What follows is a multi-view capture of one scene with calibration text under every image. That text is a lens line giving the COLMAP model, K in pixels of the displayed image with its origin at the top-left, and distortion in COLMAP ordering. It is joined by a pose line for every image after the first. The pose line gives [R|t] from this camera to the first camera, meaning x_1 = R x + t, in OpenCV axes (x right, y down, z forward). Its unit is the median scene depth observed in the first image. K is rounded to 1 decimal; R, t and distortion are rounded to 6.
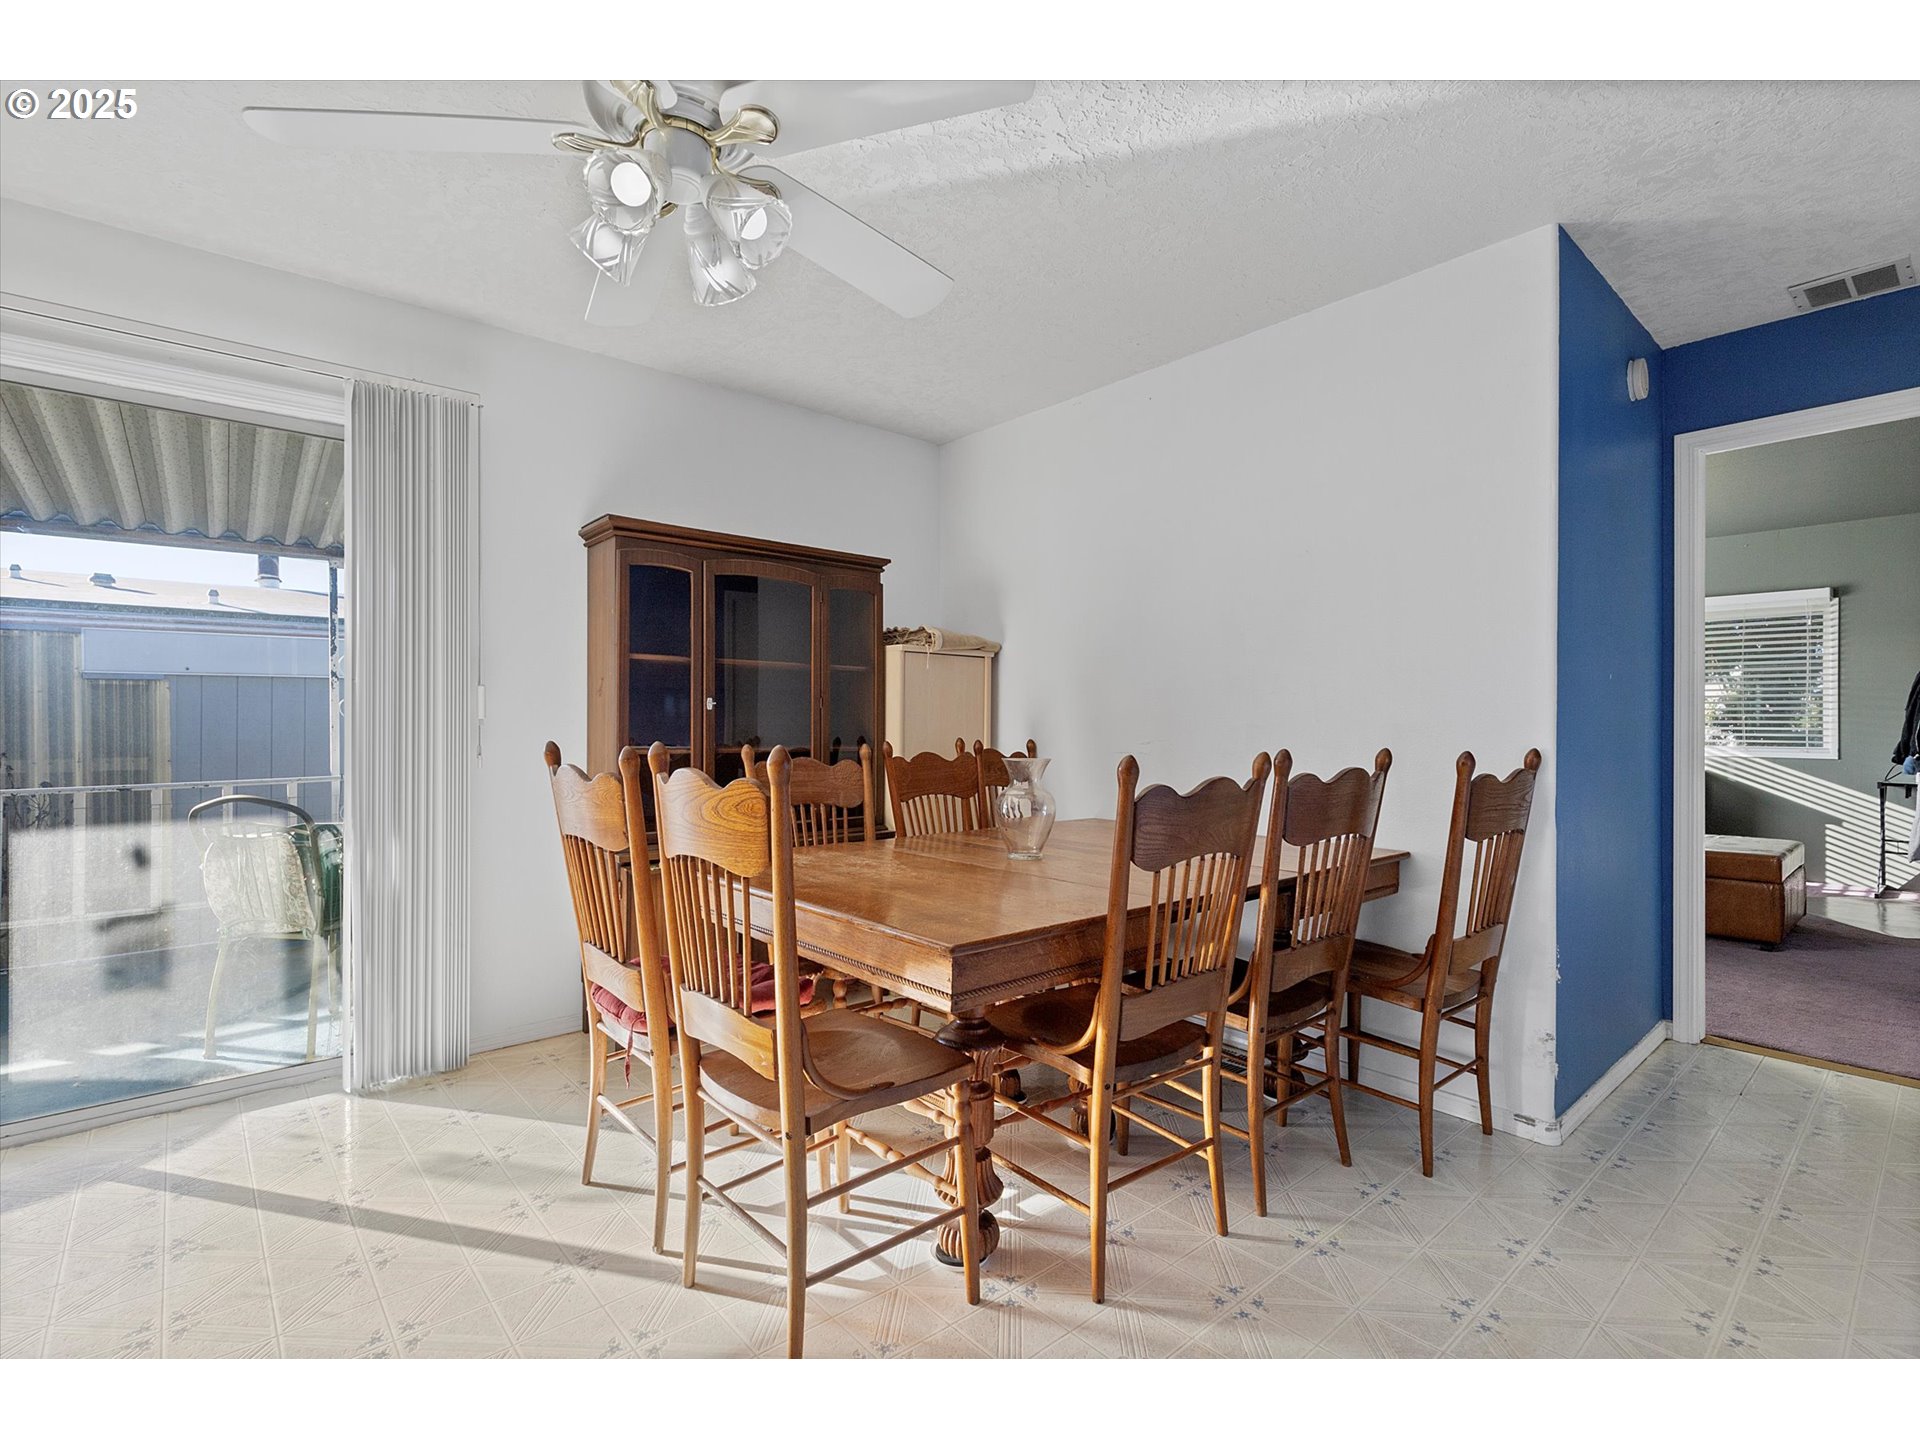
lens RADIAL K [[885.2, 0, 956.8], [0, 885.2, 722.9], [0, 0, 1]] dist [0.005140, 0.000180]
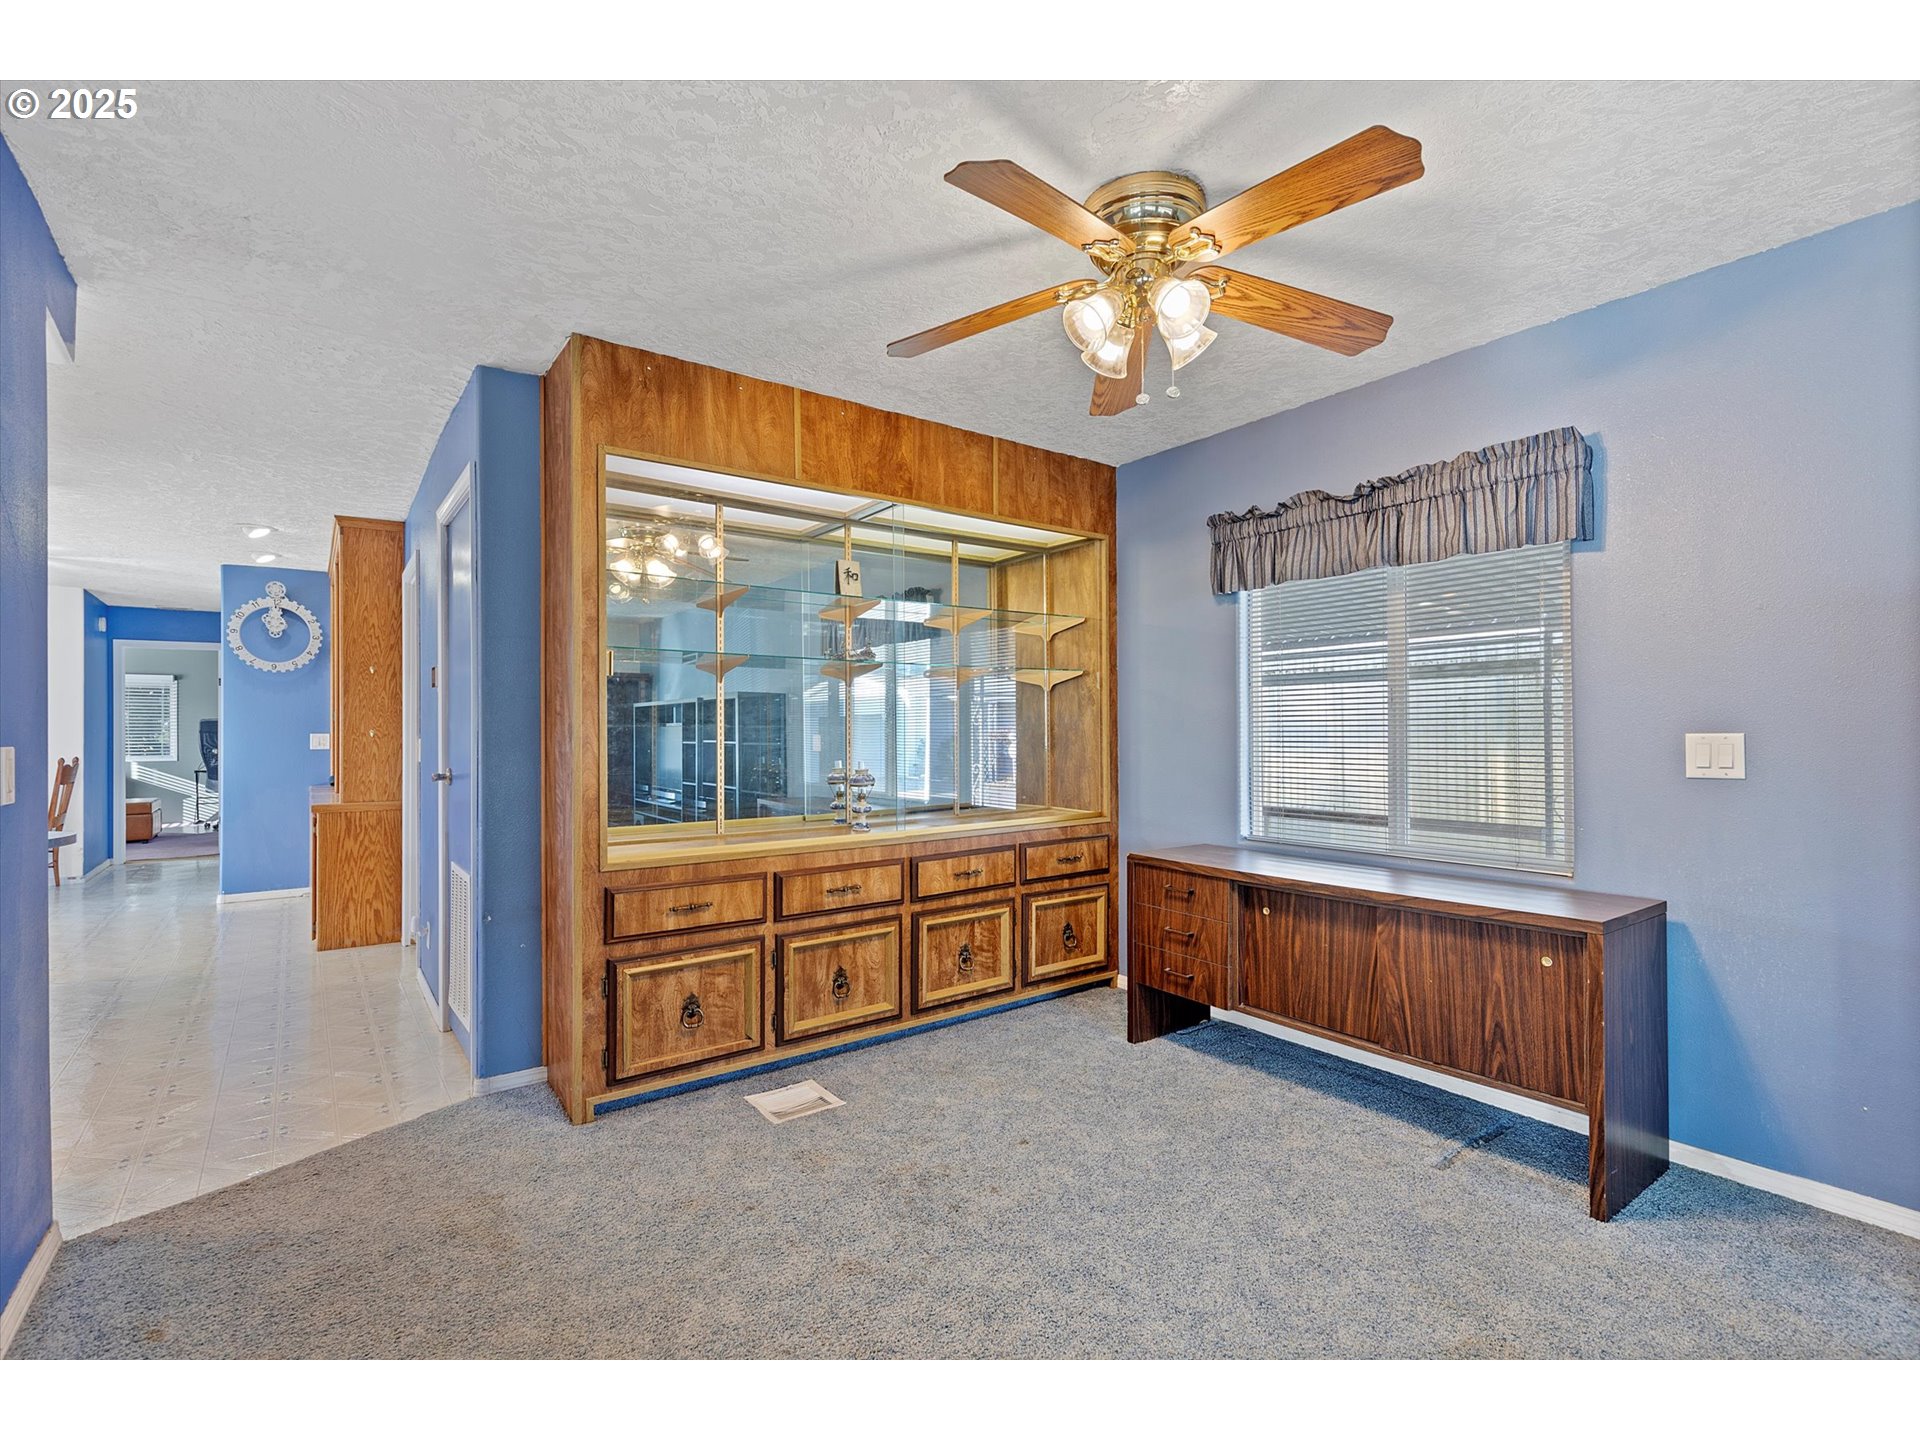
lens RADIAL K [[885.2, 0, 958.9], [0, 885.2, 721.3], [0, 0, 1]] dist [0.005140, 0.000180]
pose [[0.078949, 0.001714, 0.996877, -1.640424], [0.013083, 0.999911, -0.002756, -0.031927], [-0.996793, 0.013259, 0.078919, -1.726740]]
